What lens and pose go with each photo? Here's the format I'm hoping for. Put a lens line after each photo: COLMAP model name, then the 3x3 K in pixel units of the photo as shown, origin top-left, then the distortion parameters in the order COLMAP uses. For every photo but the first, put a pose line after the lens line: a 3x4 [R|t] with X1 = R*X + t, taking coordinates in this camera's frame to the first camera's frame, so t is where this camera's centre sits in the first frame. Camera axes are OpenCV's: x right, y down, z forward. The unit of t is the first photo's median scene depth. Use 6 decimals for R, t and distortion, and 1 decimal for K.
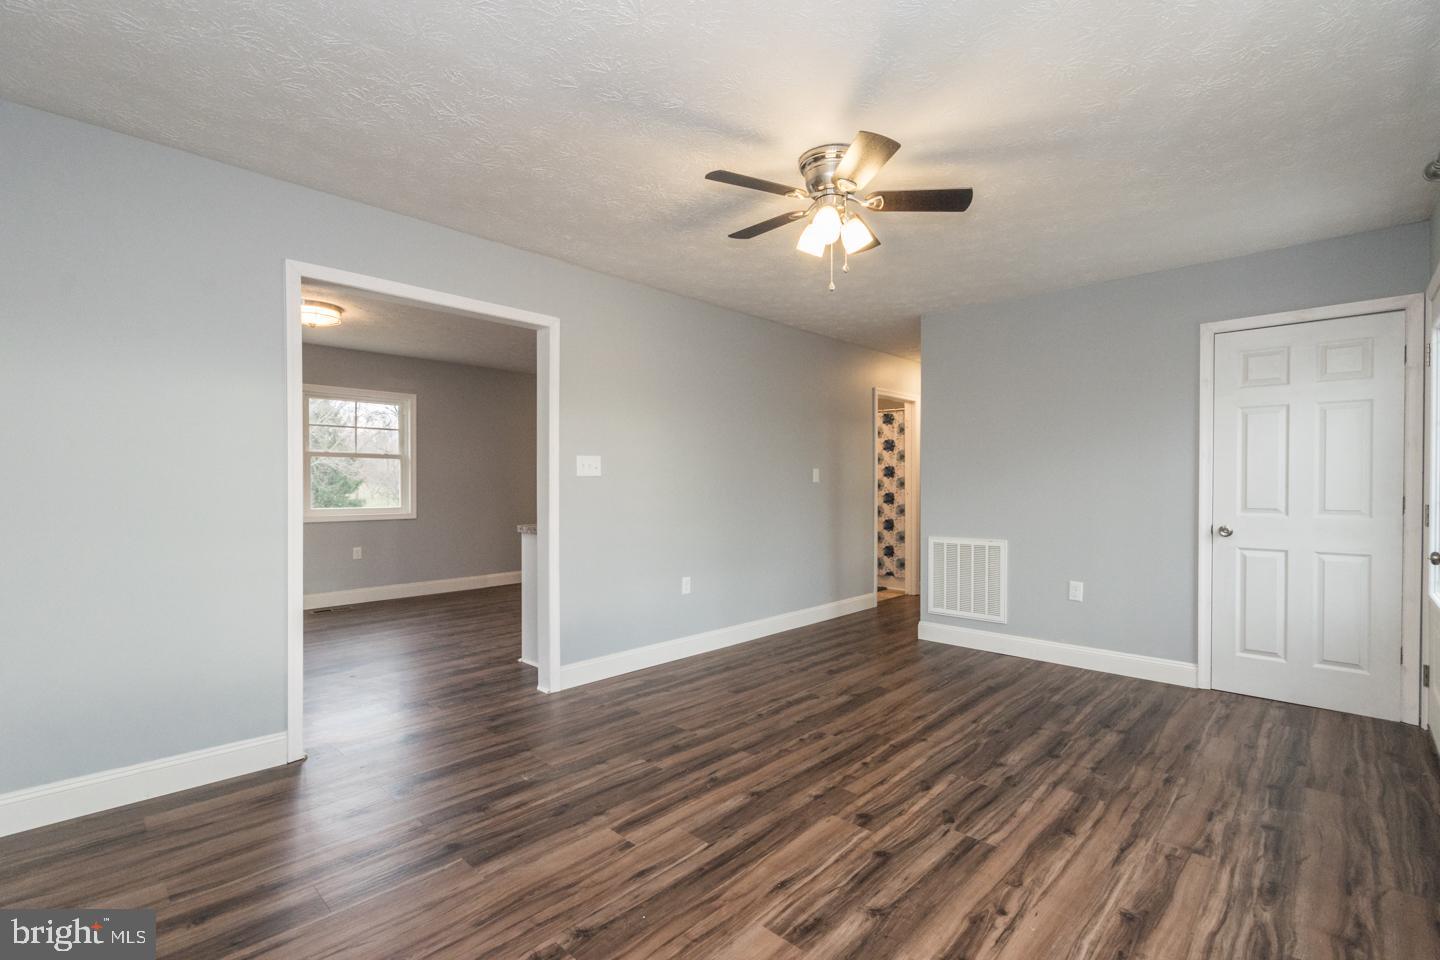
lens RADIAL K [[639.2, 0, 731.8], [0, 639.2, 488.4], [0, 0, 1]] dist [0.003377, 0.000324]
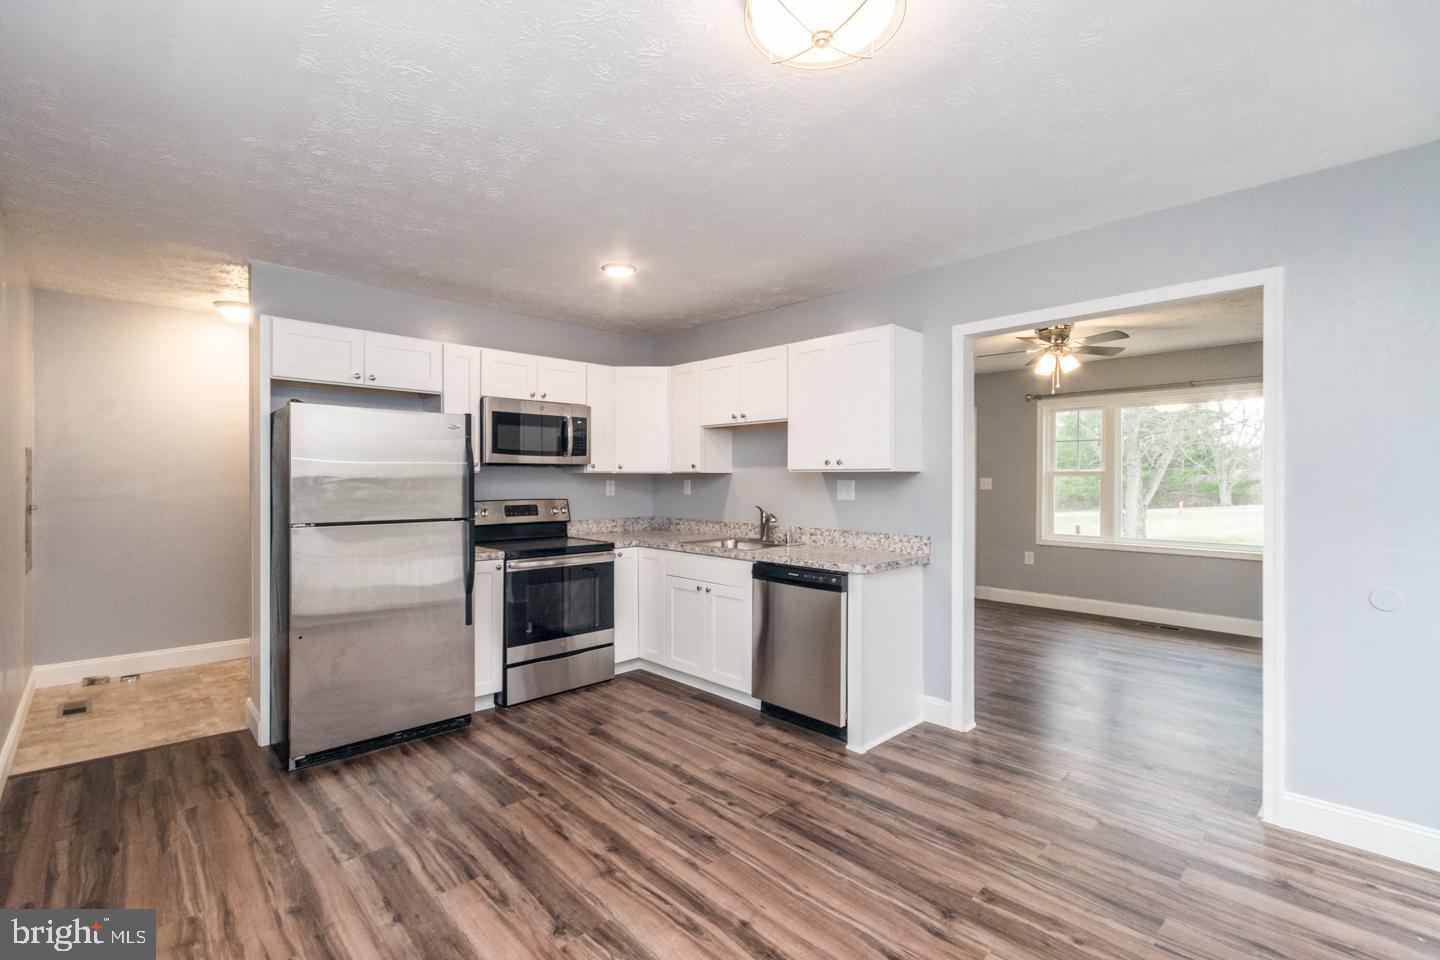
lens RADIAL K [[639.2, 0, 711.0], [0, 639.2, 480.5], [0, 0, 1]] dist [0.003377, 0.000324]
pose [[0.043911, -0.003075, 0.999031, -1.517099], [0.005821, 0.999979, 0.002822, -0.055338], [-0.999018, 0.005691, 0.043928, 1.650205]]
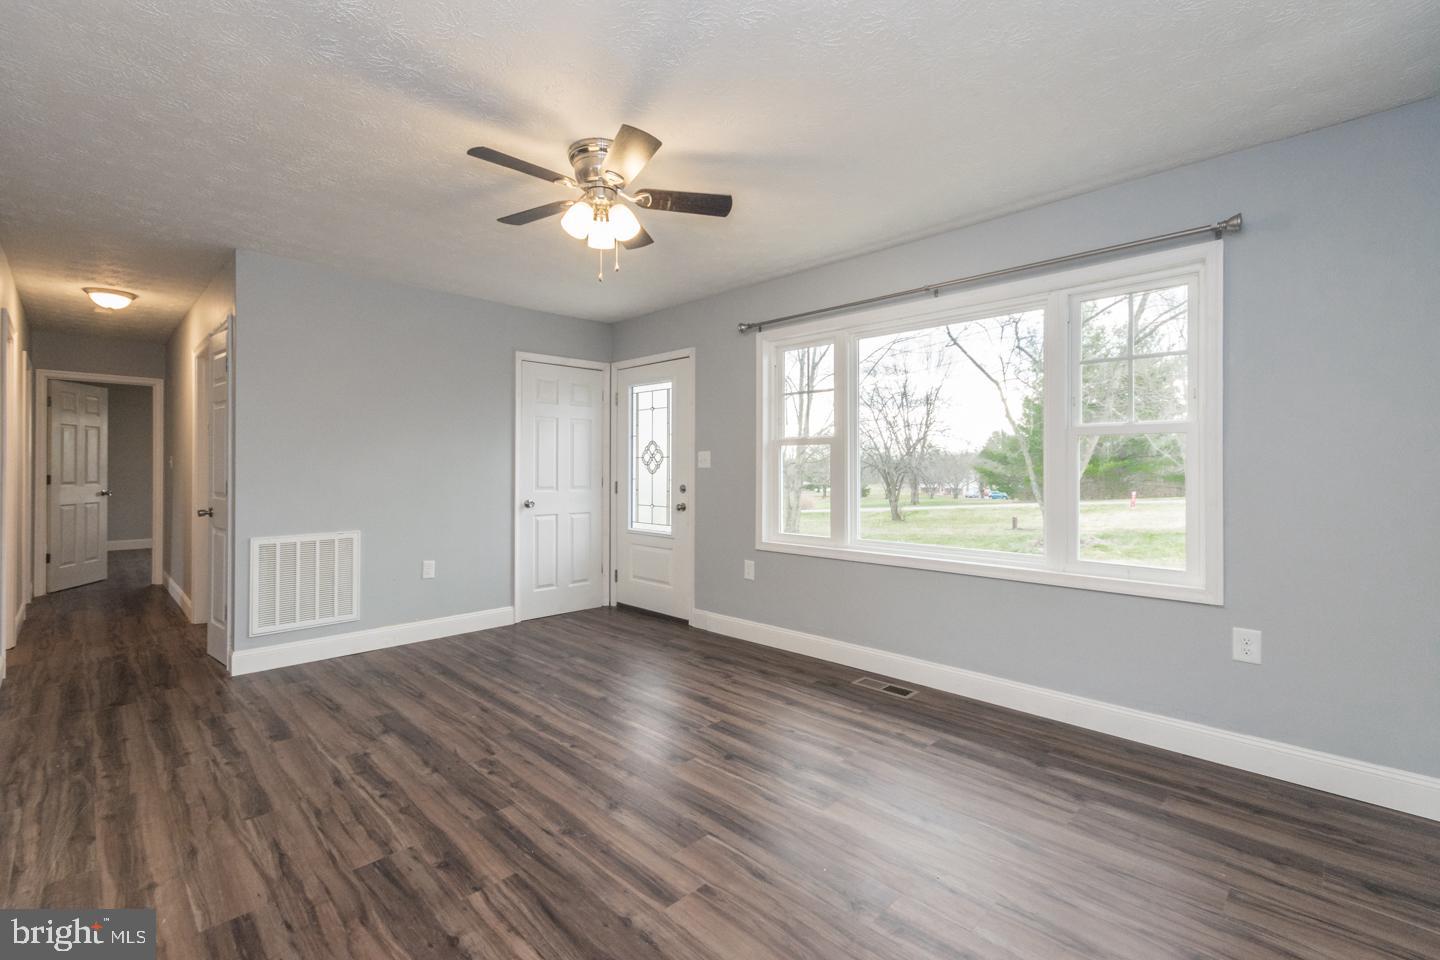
lens RADIAL K [[639.2, 0, 711.7], [0, 639.2, 459.7], [0, 0, 1]] dist [0.003377, 0.000324]
pose [[0.030501, 0.017623, 0.999379, -0.730308], [0.006107, 0.999823, -0.017818, -0.001895], [-0.999516, 0.006647, 0.030388, 0.682370]]
